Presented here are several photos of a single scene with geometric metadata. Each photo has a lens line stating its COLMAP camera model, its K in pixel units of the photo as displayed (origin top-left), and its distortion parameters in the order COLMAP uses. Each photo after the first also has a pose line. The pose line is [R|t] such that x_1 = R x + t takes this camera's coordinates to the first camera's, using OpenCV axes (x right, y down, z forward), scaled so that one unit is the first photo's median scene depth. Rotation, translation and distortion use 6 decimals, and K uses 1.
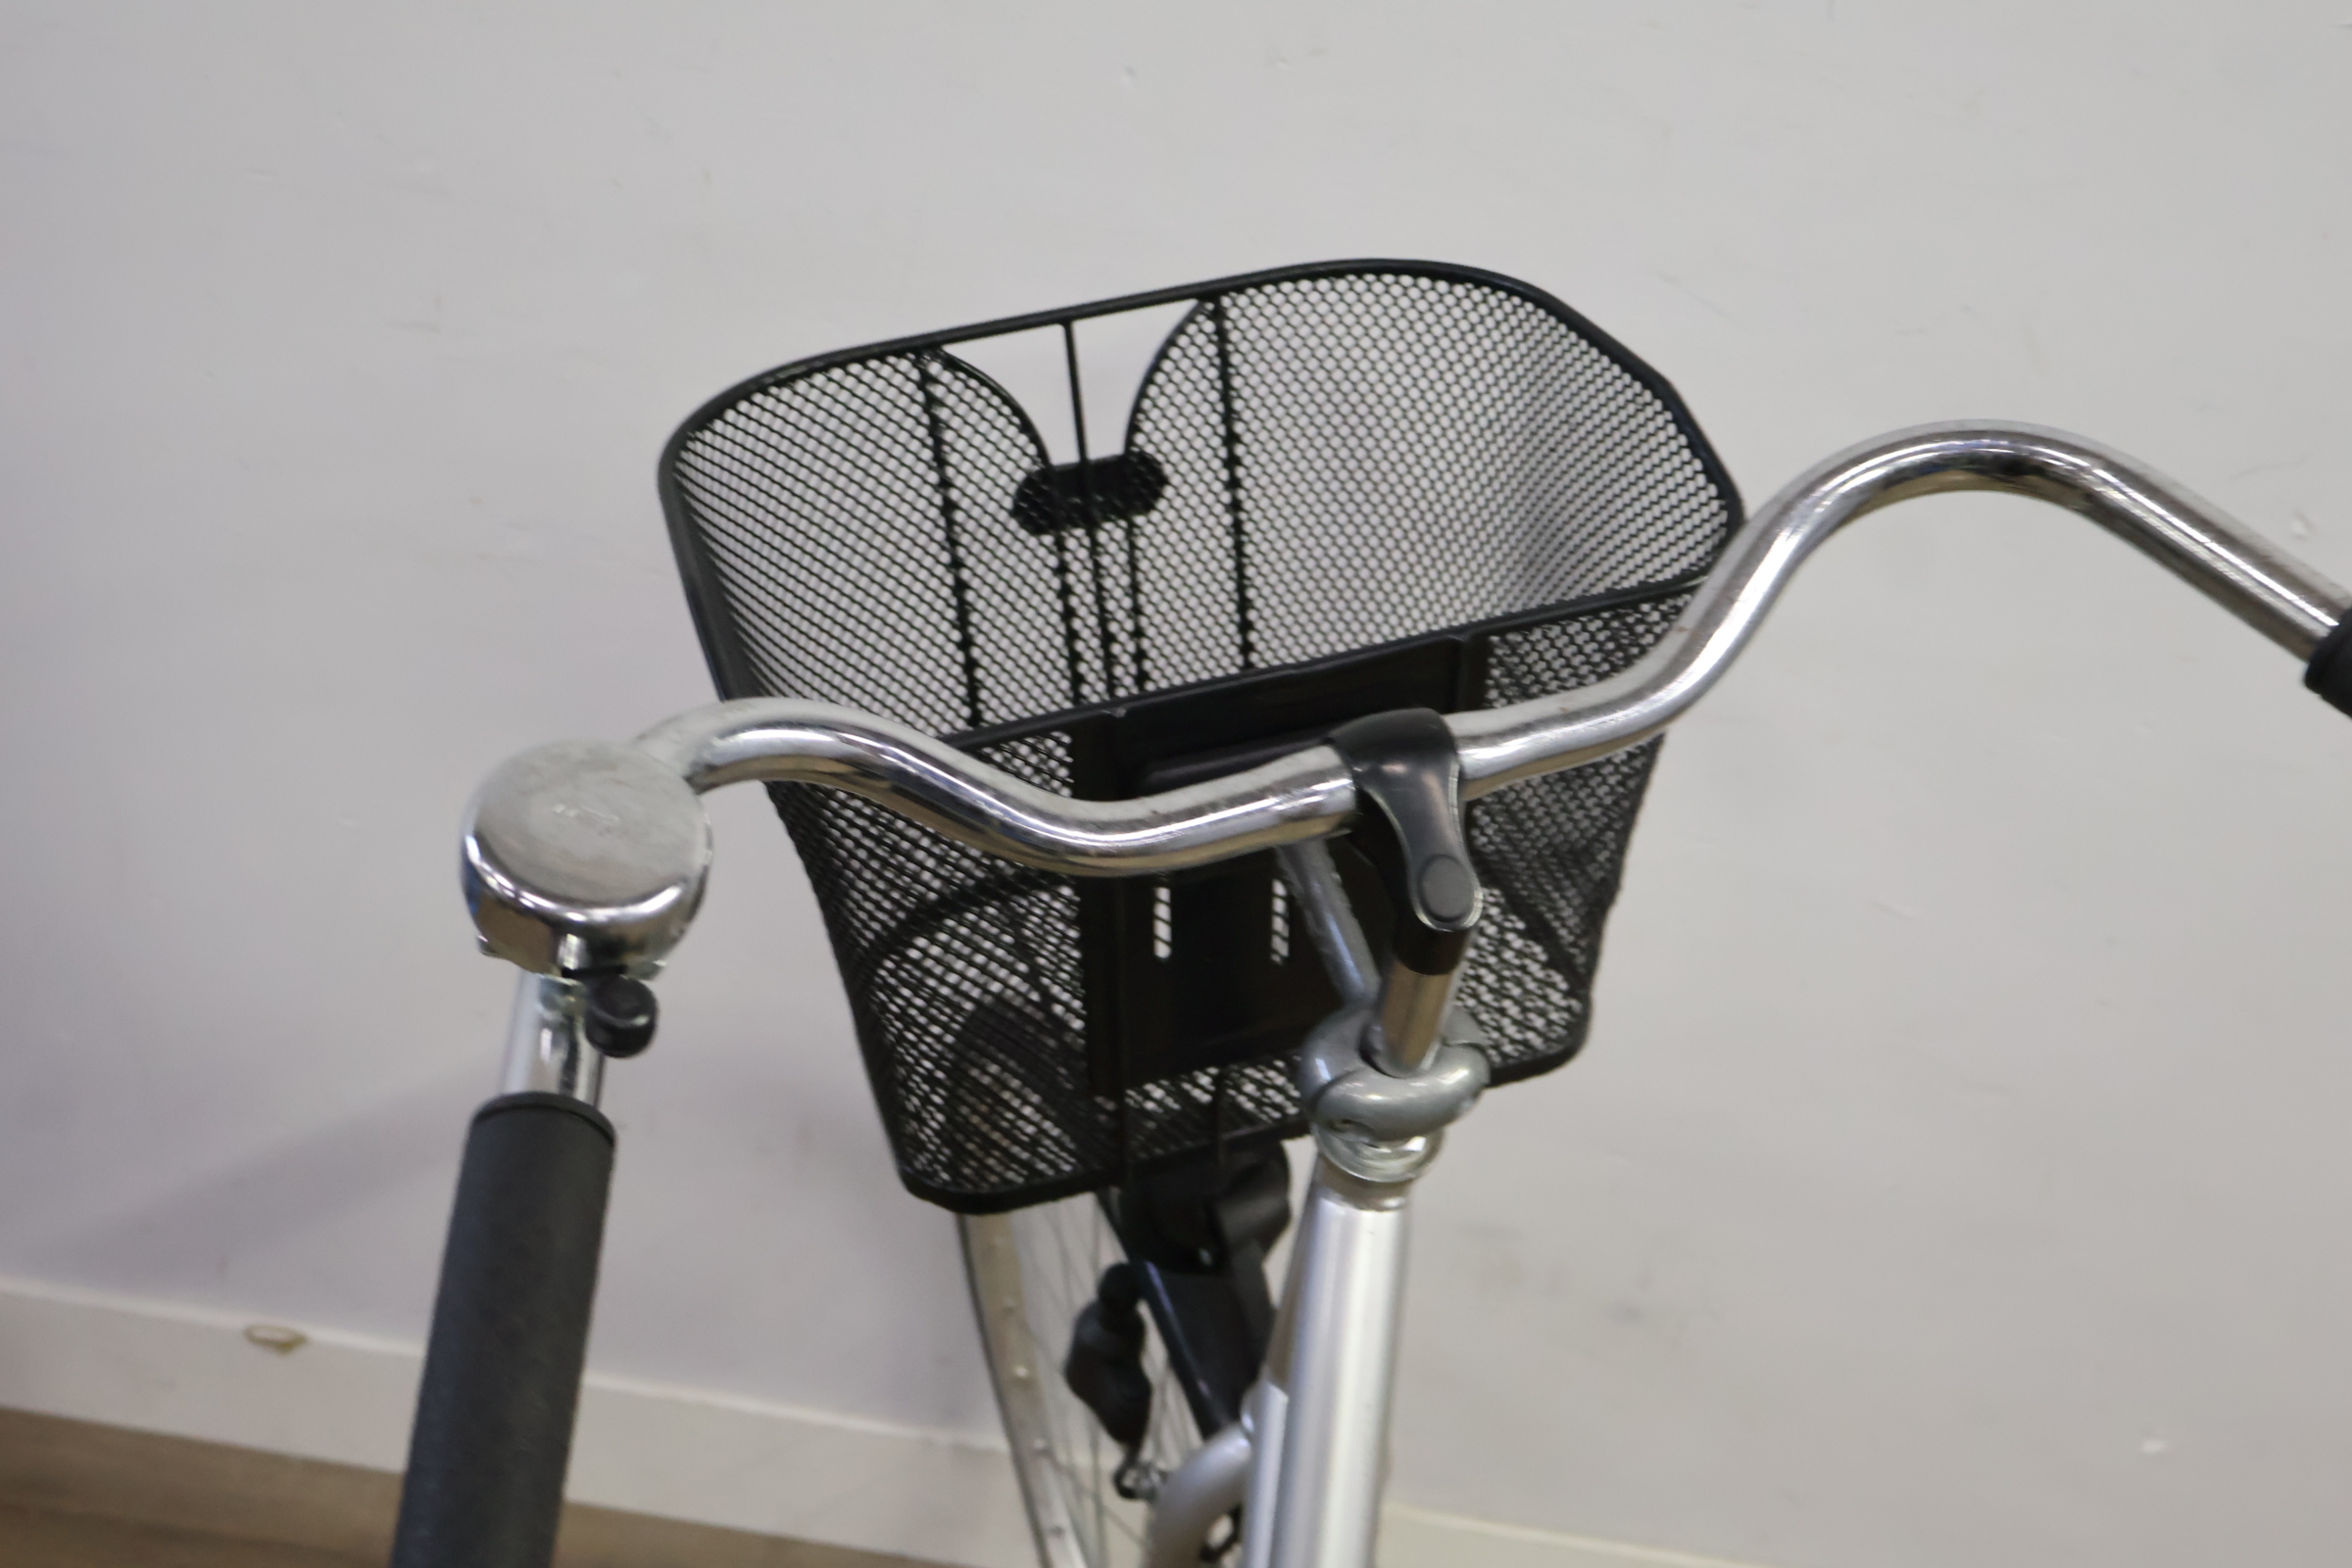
lens RADIAL K [[2487.2, 0, 1168.5], [0, 2487.2, 780.5], [0, 0, 1]] dist [-0.010351, -0.007607]
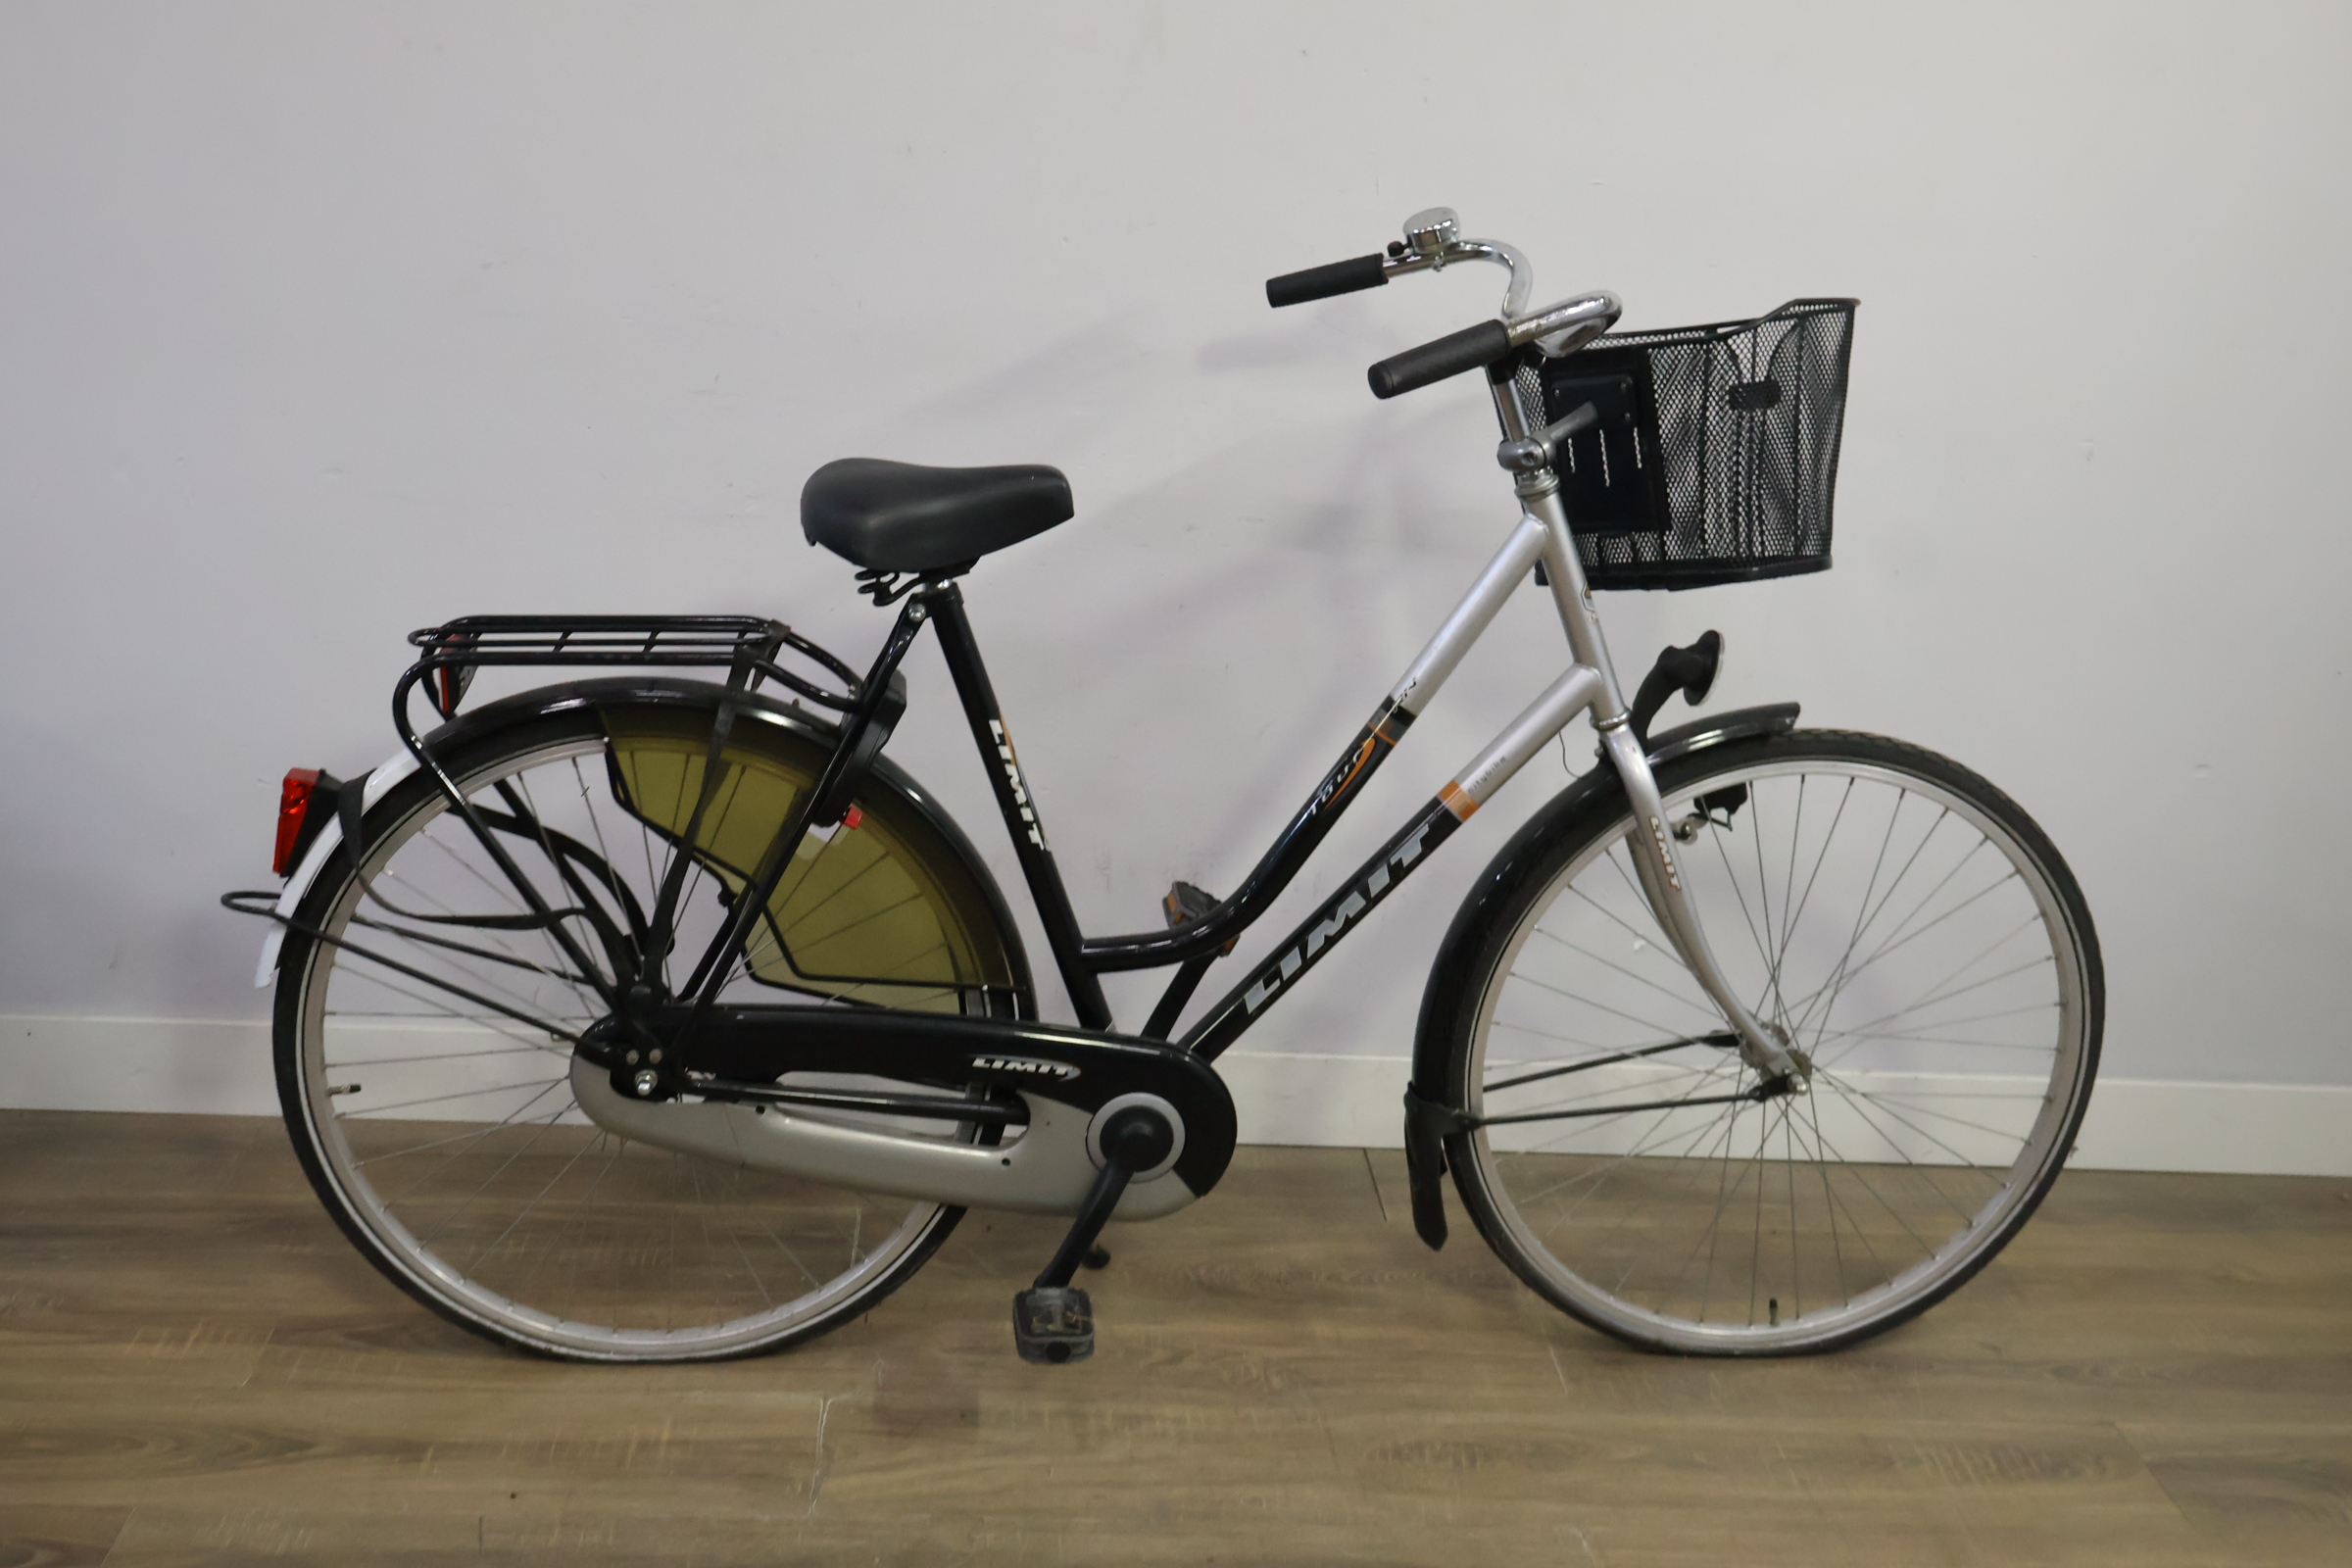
lens RADIAL K [[2487.2, 0, 1168.5], [0, 2487.2, 780.5], [0, 0, 1]] dist [-0.010351, -0.007607]
pose [[0.979964, -0.083033, 0.181042, -0.397631], [0.119269, 0.972610, -0.199512, 0.683254], [-0.159517, 0.217107, 0.963026, -1.104306]]
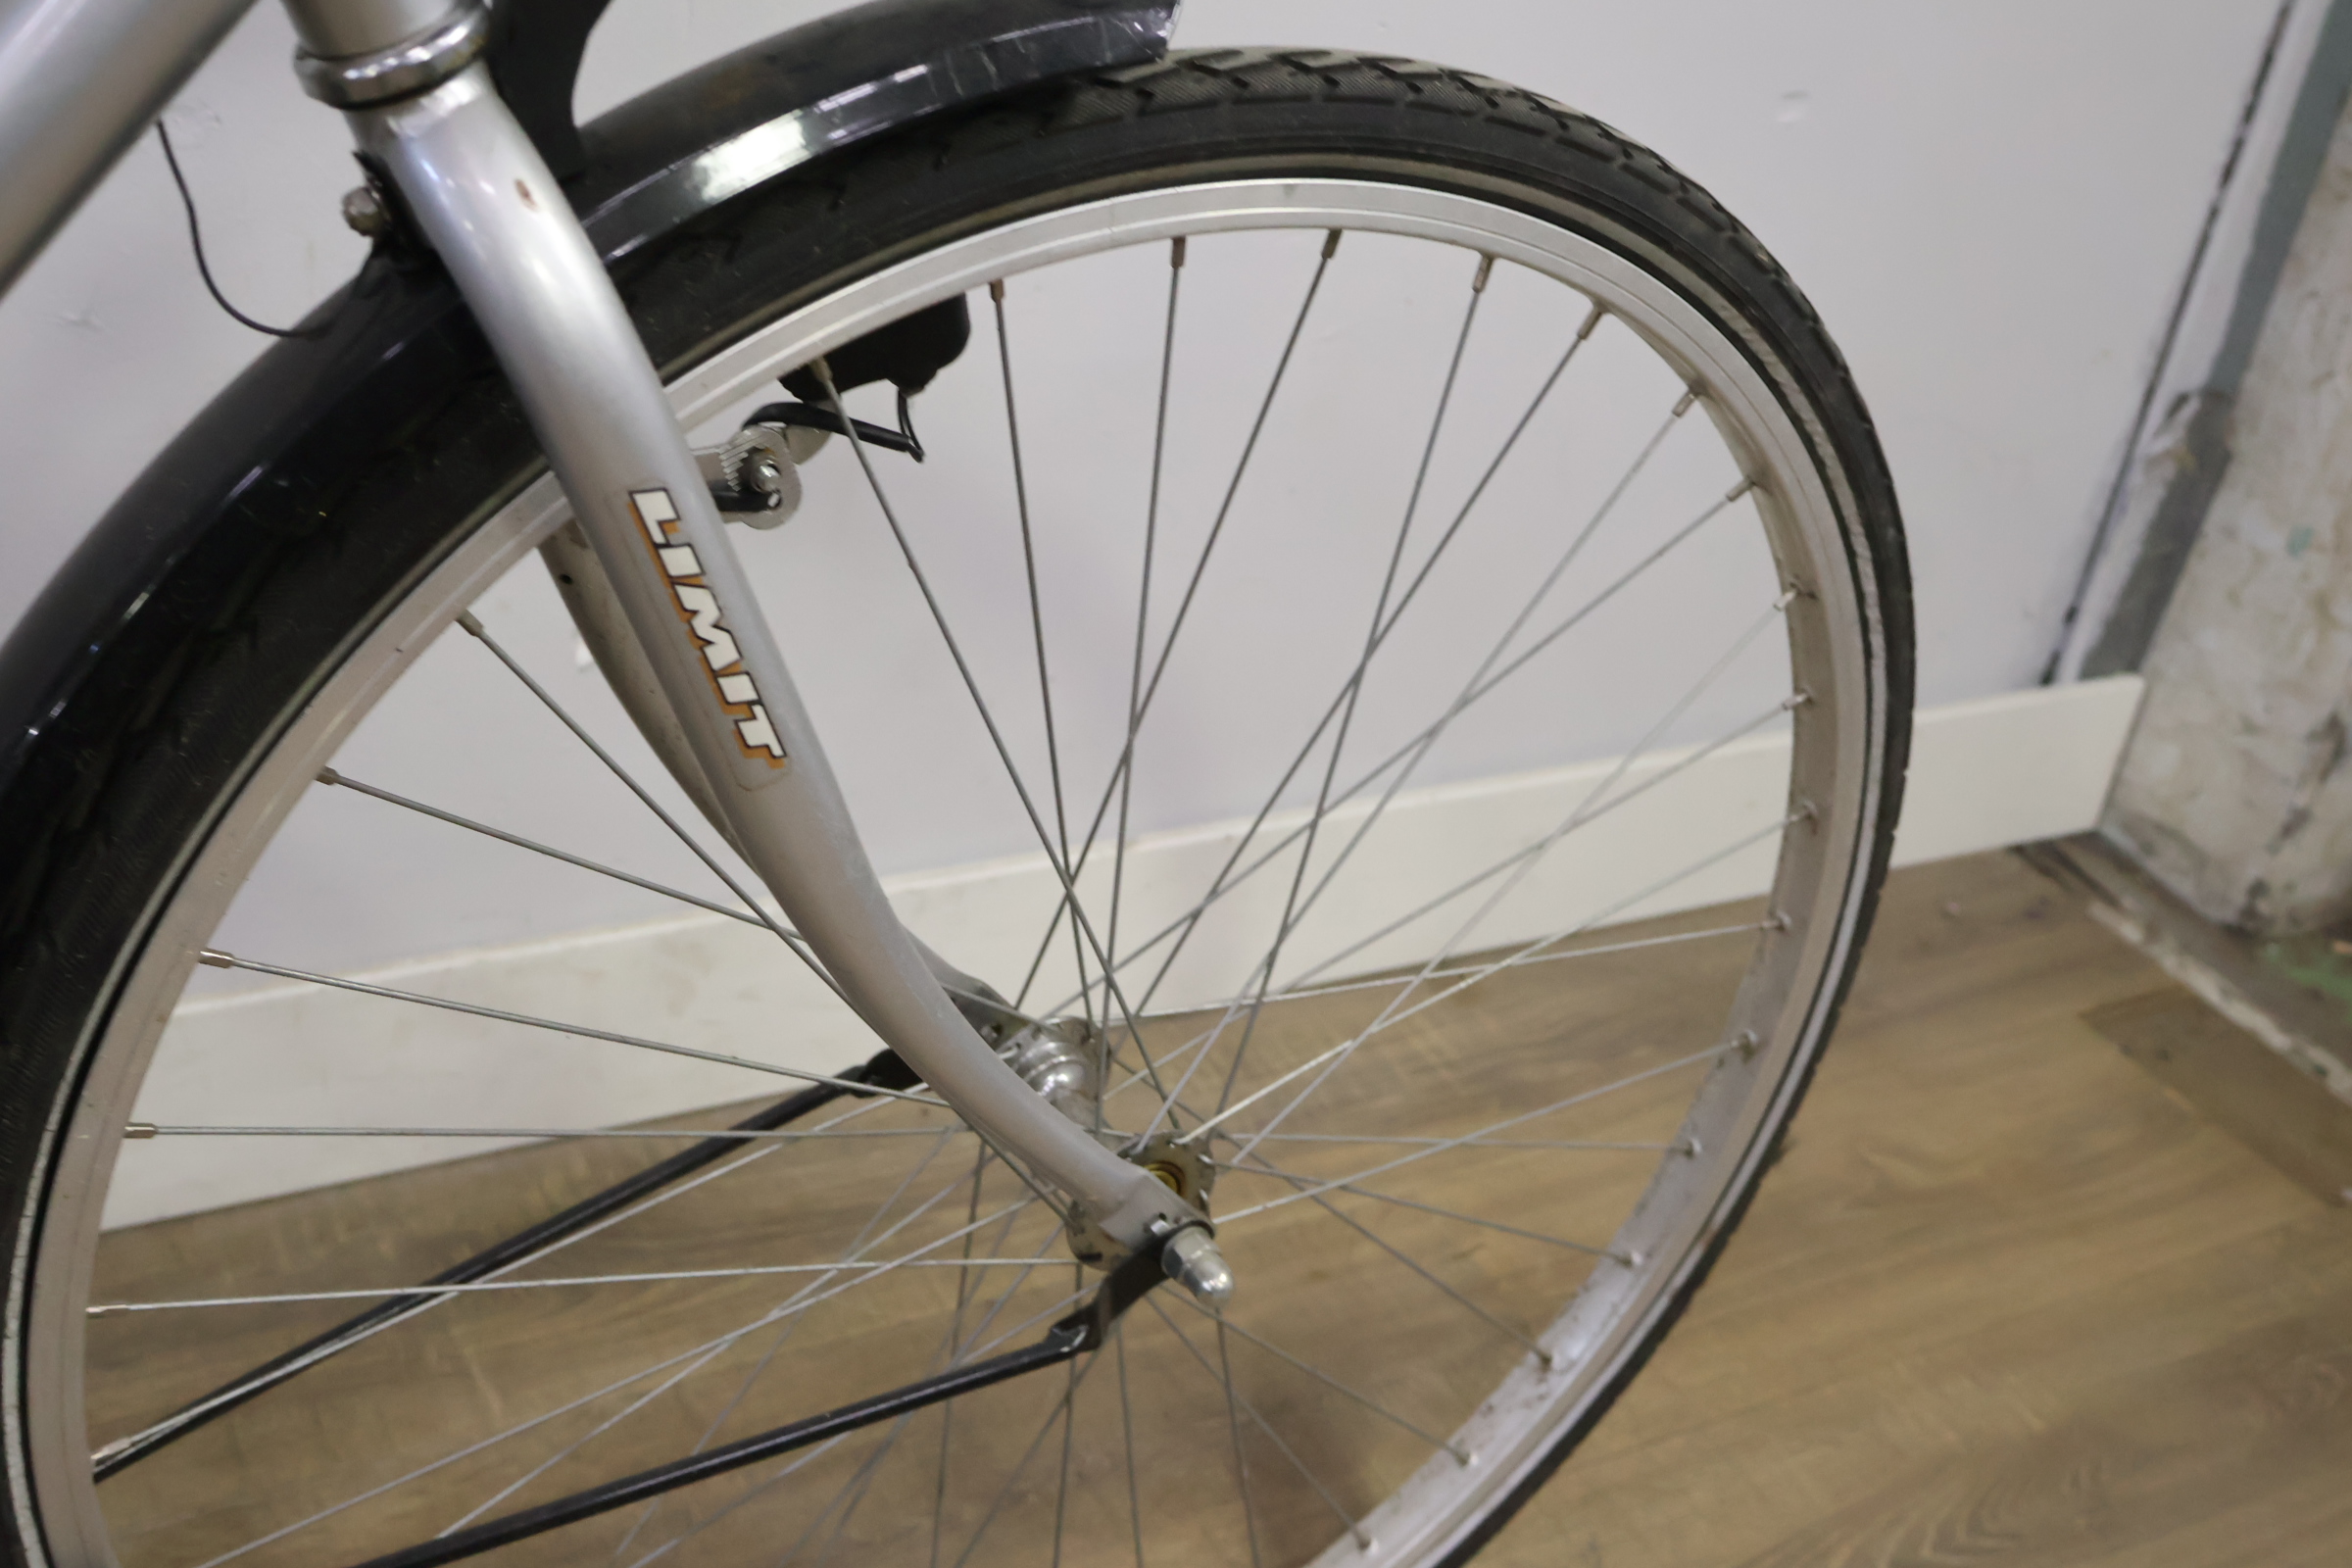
lens RADIAL K [[2487.2, 0, 1168.5], [0, 2487.2, 780.5], [0, 0, 1]] dist [-0.010351, -0.007607]
pose [[0.803437, -0.280870, 0.524976, 0.204963], [0.244728, 0.959597, 0.138861, 0.349821], [-0.542768, 0.016911, 0.839713, 0.428721]]
